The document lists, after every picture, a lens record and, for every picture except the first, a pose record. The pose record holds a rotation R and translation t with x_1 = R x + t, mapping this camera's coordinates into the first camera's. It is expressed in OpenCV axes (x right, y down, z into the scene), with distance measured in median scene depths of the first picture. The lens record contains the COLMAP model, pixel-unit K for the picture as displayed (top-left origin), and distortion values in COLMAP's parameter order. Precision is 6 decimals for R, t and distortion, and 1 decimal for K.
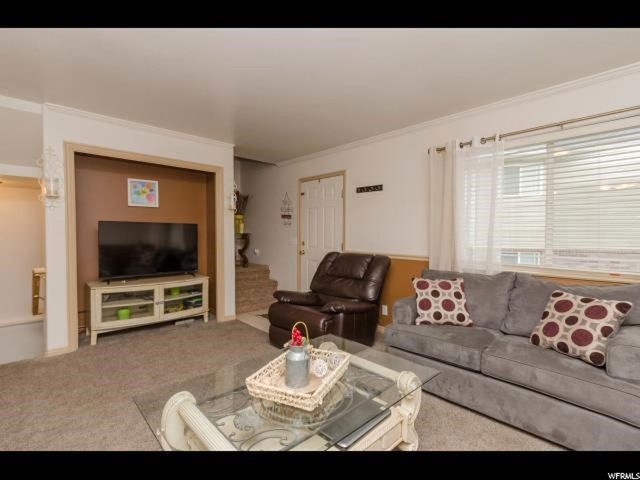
lens RADIAL K [[303.3, 0, 326.4], [0, 303.3, 238.6], [0, 0, 1]] dist [0.003092, -0.000188]
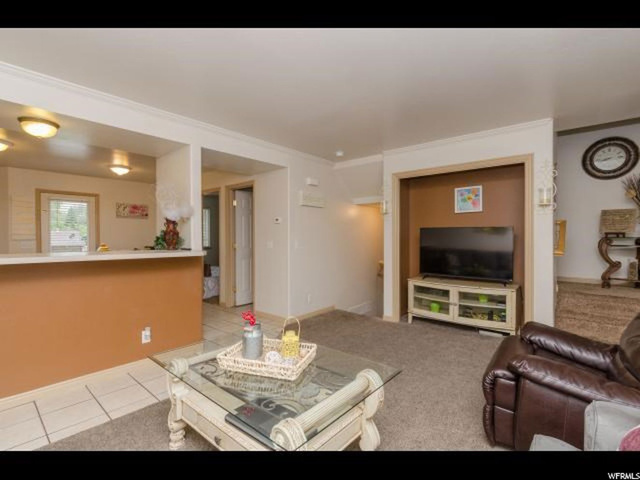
lens RADIAL K [[303.3, 0, 320.1], [0, 303.3, 240.6], [0, 0, 1]] dist [0.003092, -0.000188]
pose [[0.099536, 0.002412, -0.995031, 0.439515], [-0.014452, 0.999895, 0.000978, -0.001305], [0.994929, 0.014283, 0.099560, 0.430855]]
